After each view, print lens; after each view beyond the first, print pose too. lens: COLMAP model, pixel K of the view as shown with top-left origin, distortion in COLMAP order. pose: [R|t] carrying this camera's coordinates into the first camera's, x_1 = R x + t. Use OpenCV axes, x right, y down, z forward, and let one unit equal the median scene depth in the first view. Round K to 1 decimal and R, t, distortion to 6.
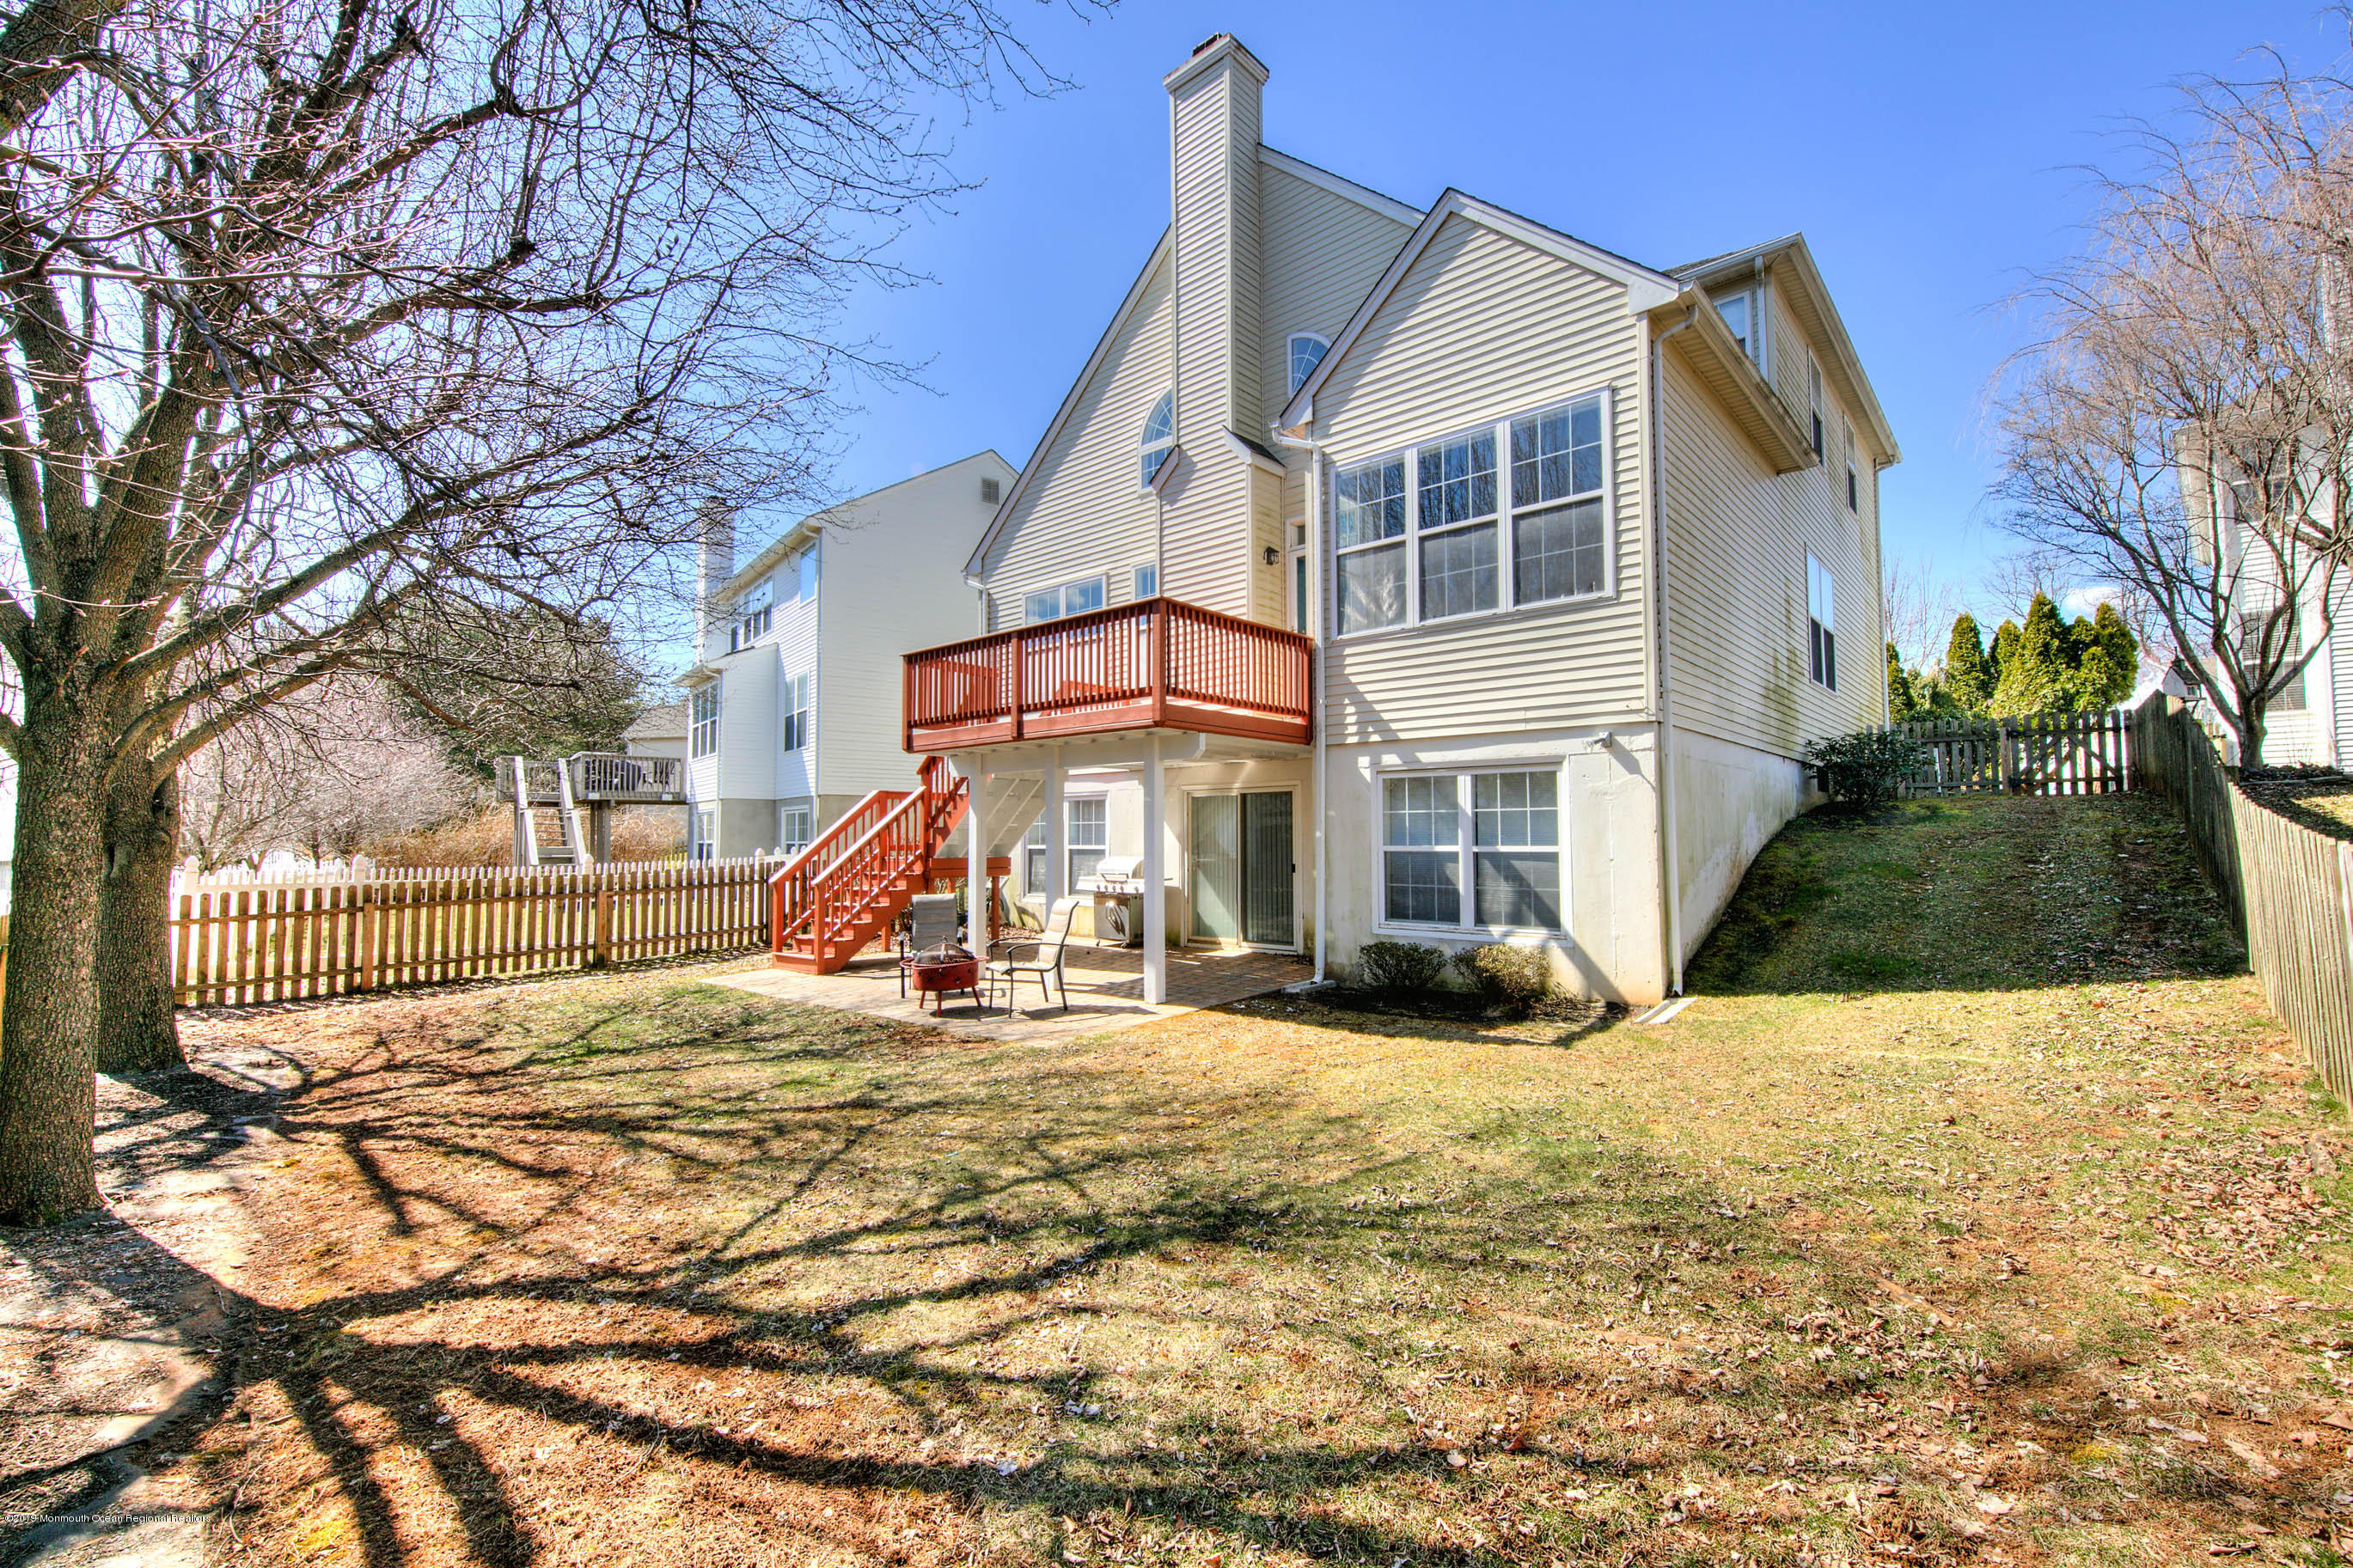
lens RADIAL K [[996.6, 0, 1182.6], [0, 996.6, 777.6], [0, 0, 1]] dist [0.000271, 0.000090]
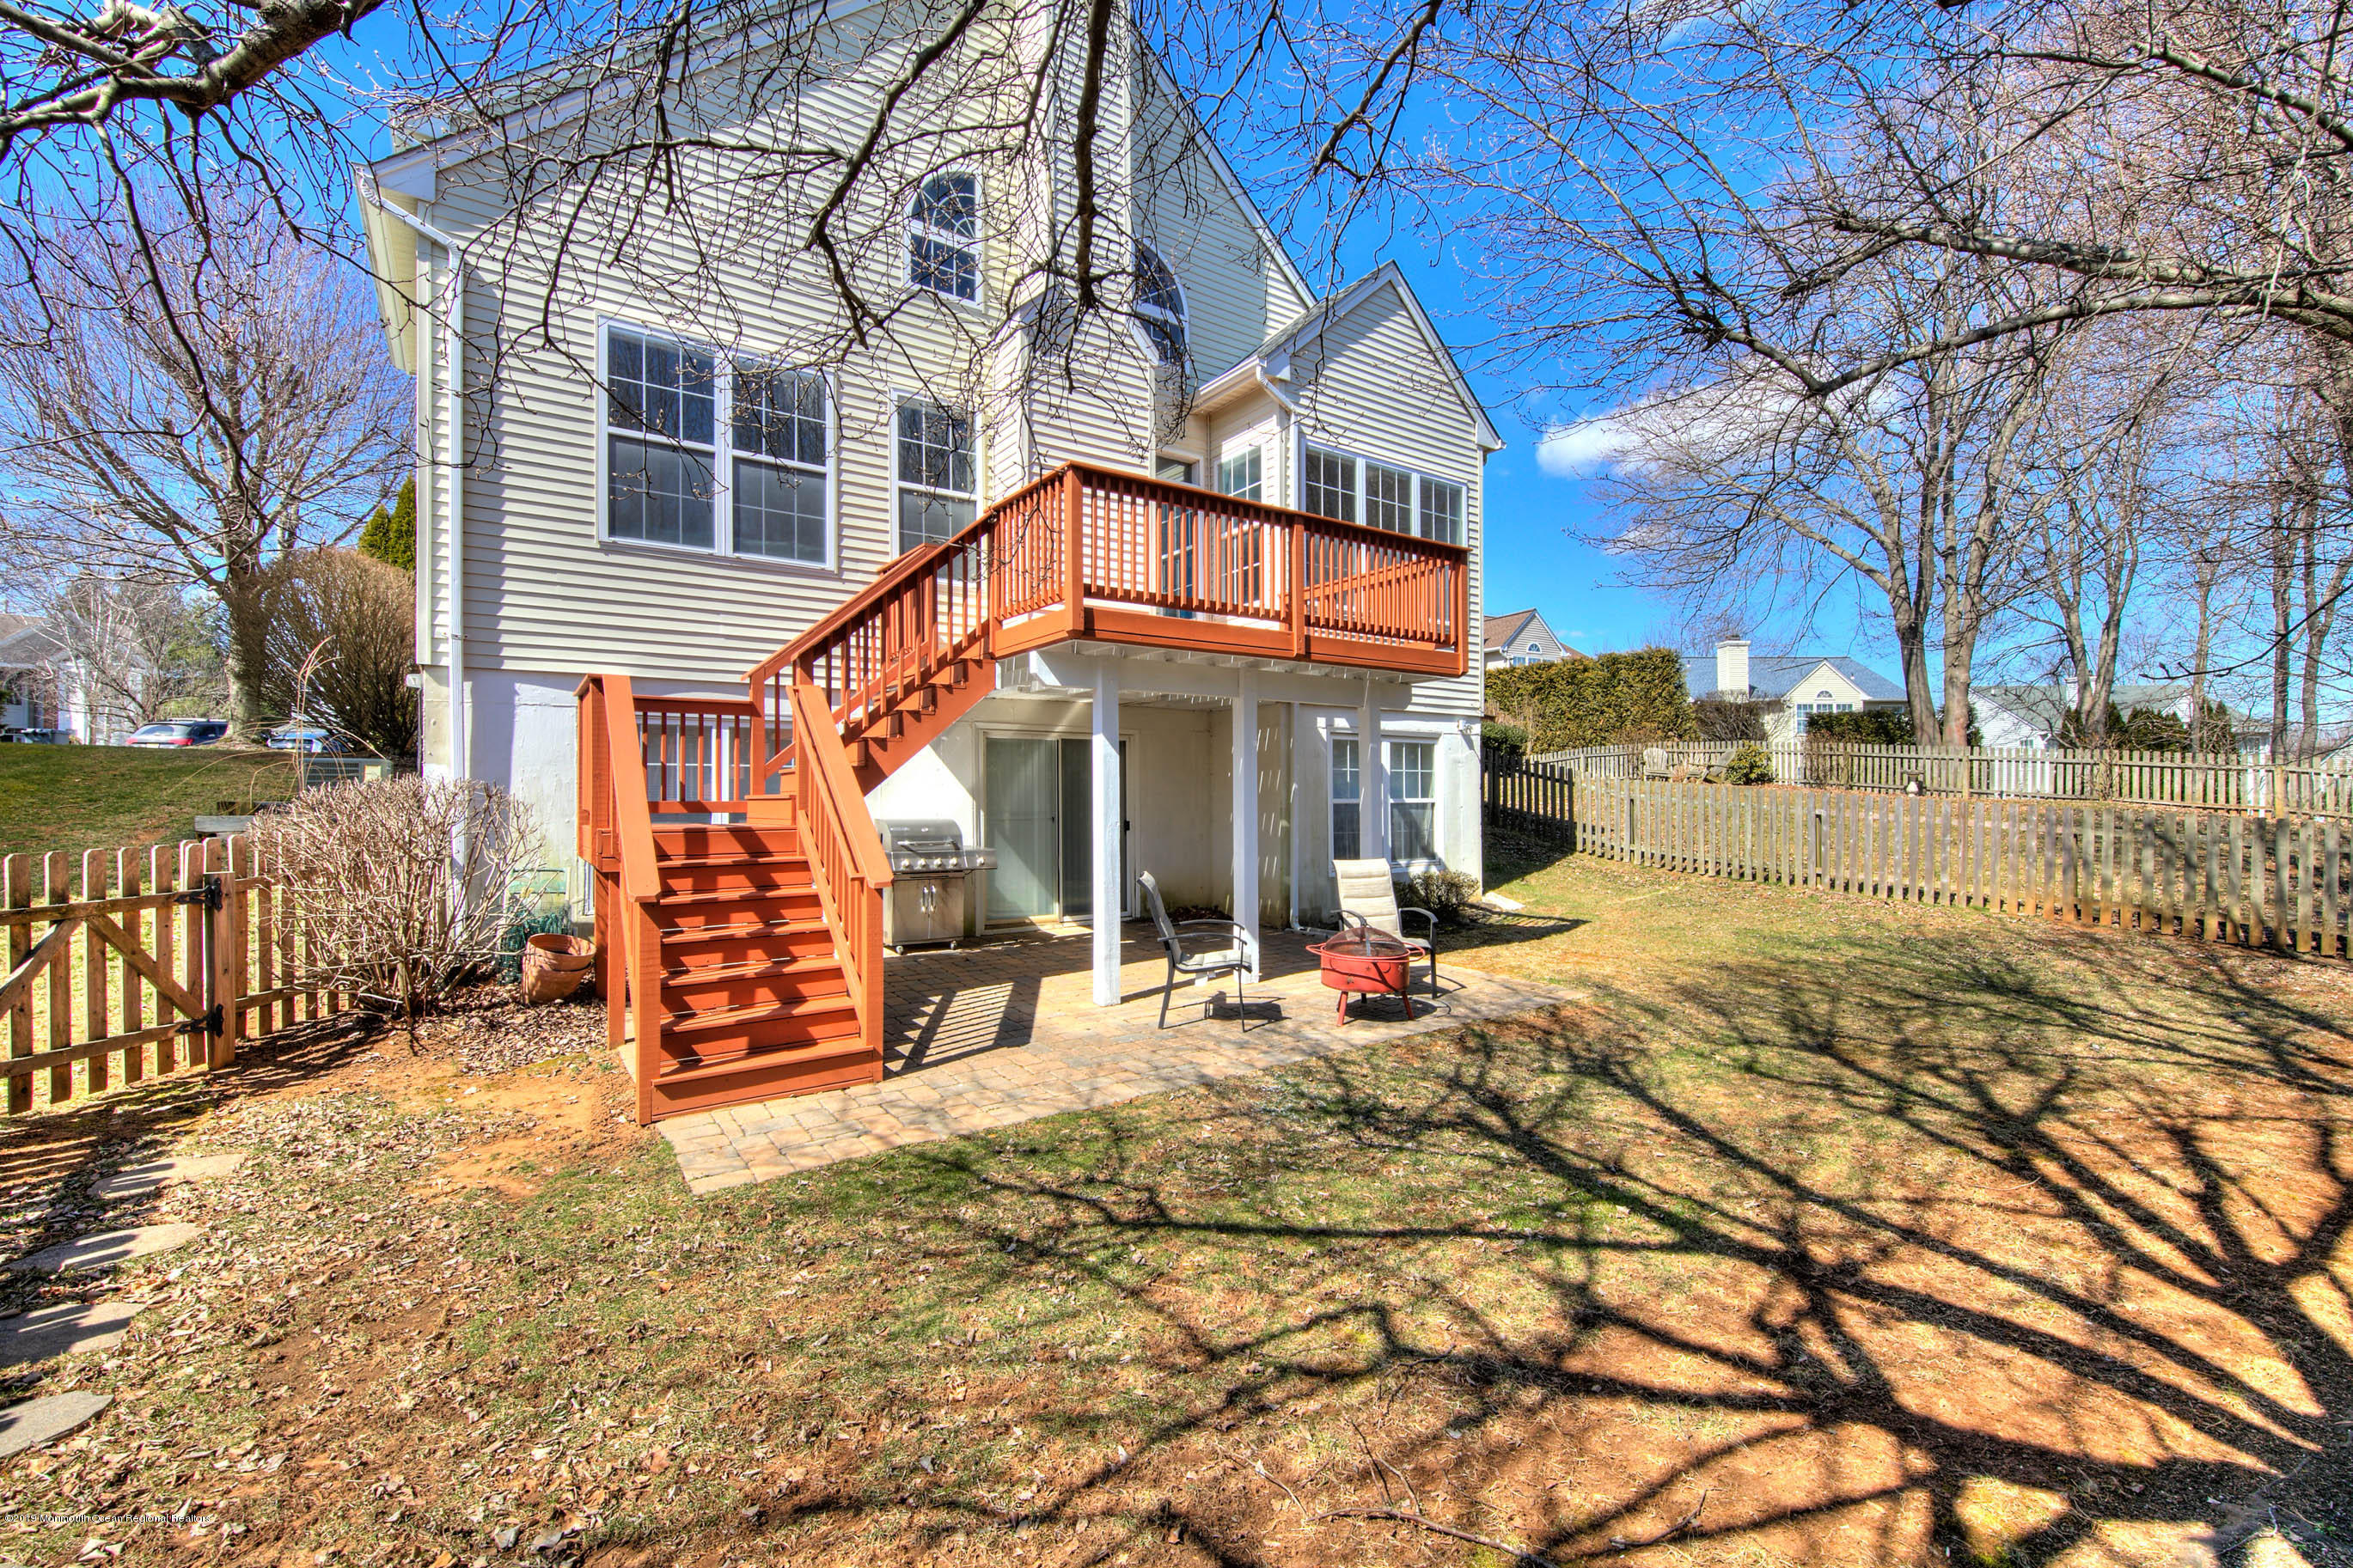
lens RADIAL K [[1047.1, 0, 1176.5], [0, 1047.1, 784.0], [0, 0, 1]] dist [-0.001708, -0.000172]
pose [[0.200454, 0.015302, 0.979584, -1.170528], [-0.055207, 0.998466, -0.004300, 0.078427], [-0.978146, -0.053218, 0.200991, 1.101069]]
